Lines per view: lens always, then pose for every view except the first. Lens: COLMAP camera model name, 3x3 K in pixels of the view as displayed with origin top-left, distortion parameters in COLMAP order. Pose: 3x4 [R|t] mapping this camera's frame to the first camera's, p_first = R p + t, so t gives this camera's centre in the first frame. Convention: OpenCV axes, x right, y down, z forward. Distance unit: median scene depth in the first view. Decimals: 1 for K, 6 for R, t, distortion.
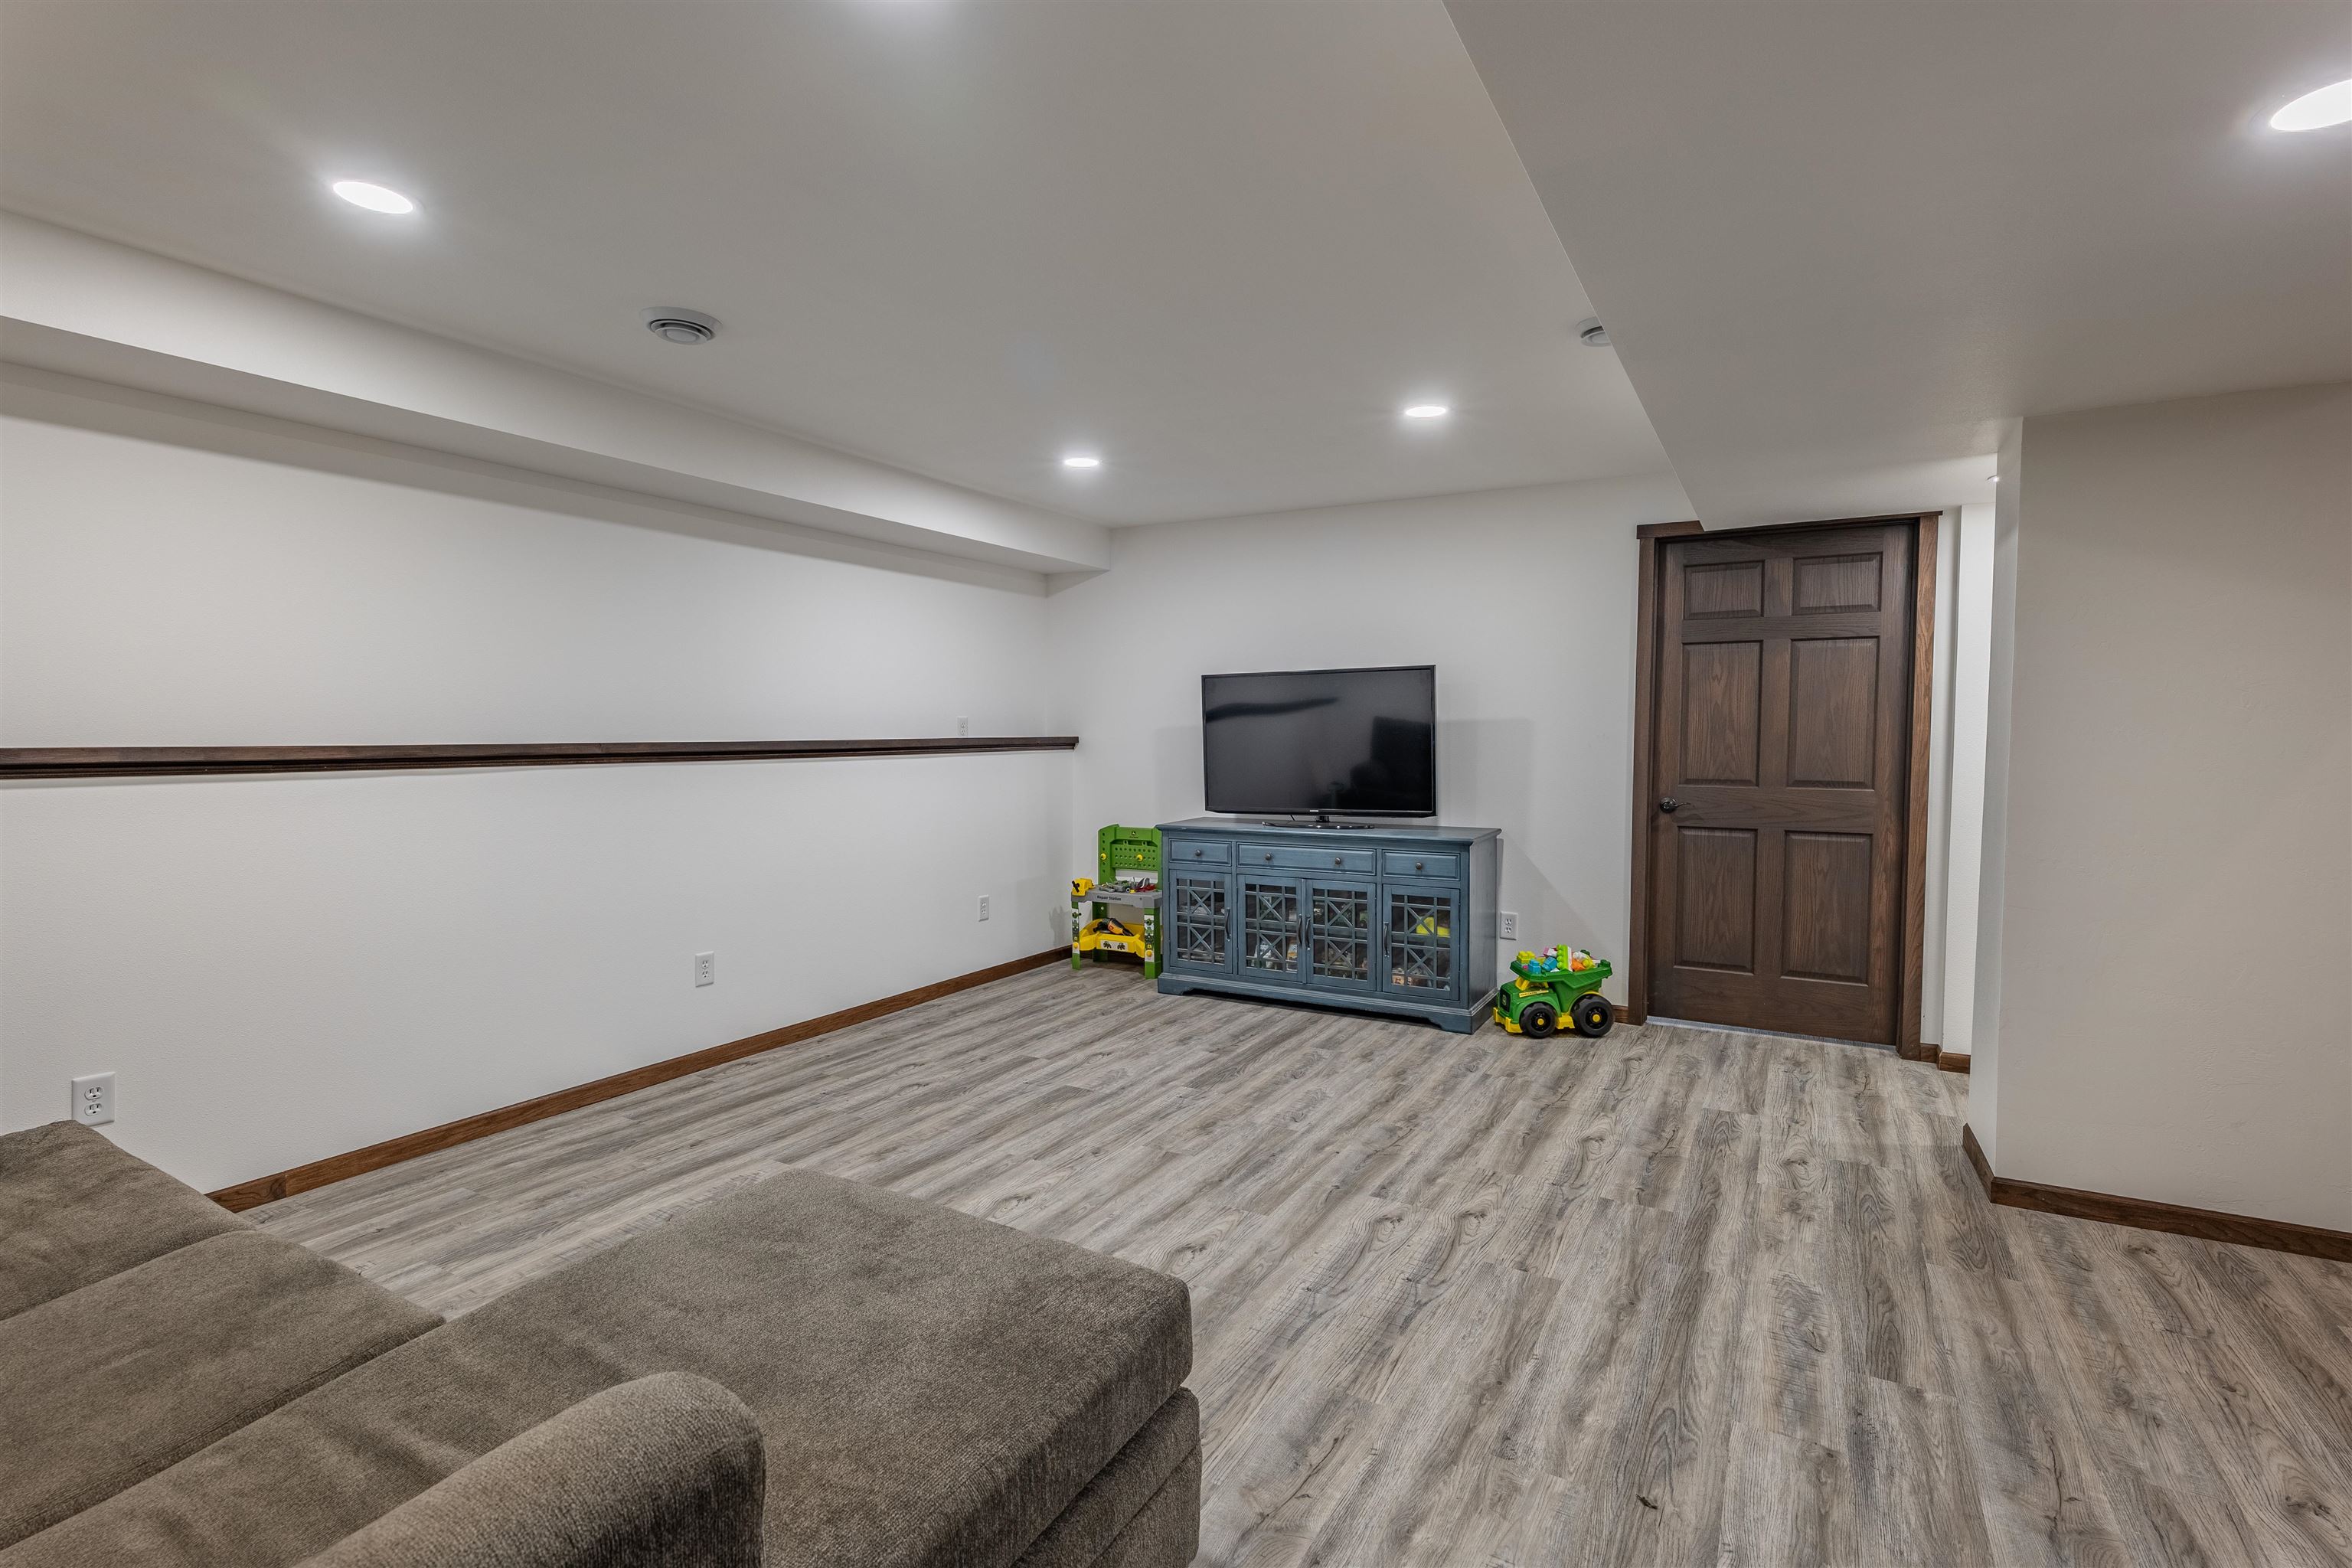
lens RADIAL K [[1088.2, 0, 1173.1], [0, 1088.2, 802.4], [0, 0, 1]] dist [0.006963, -0.000496]
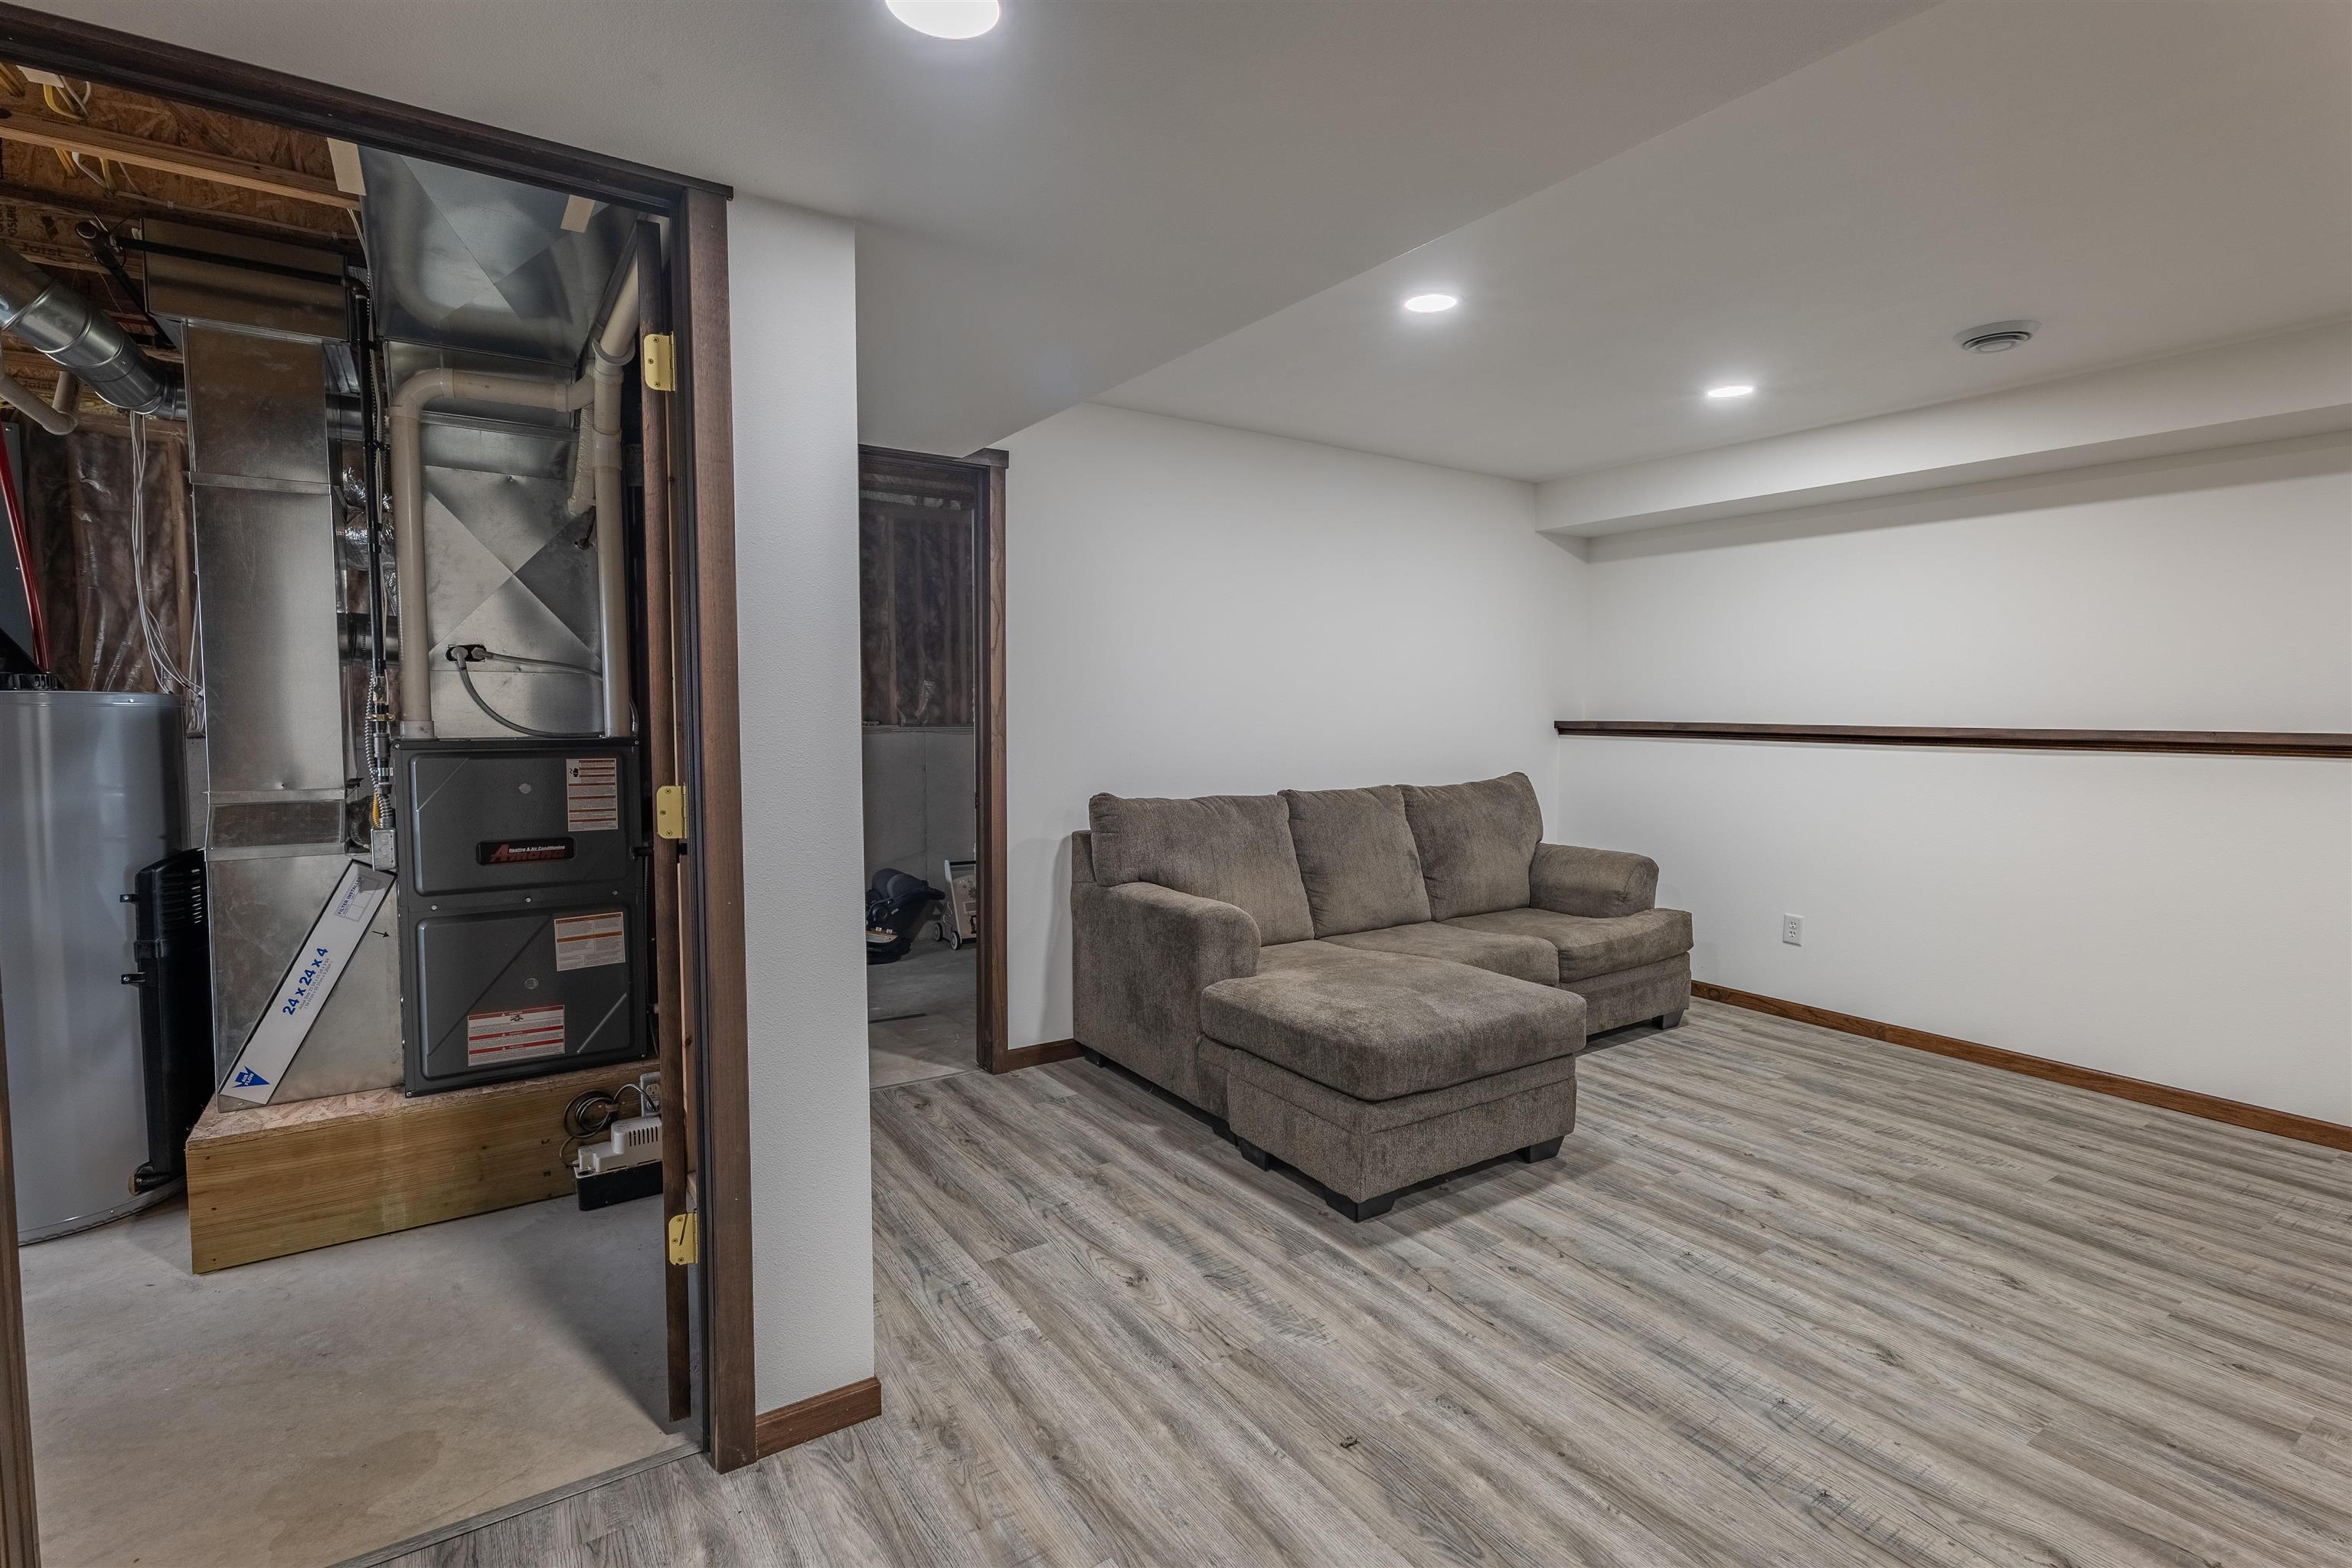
lens RADIAL K [[1088.2, 0, 1174.8], [0, 1088.2, 779.4], [0, 0, 1]] dist [0.006963, -0.000496]
pose [[-0.440543, 0.053161, -0.896156, 0.816526], [-0.067635, 0.993443, 0.092181, -0.045944], [0.895180, 0.101221, -0.434058, 0.715714]]
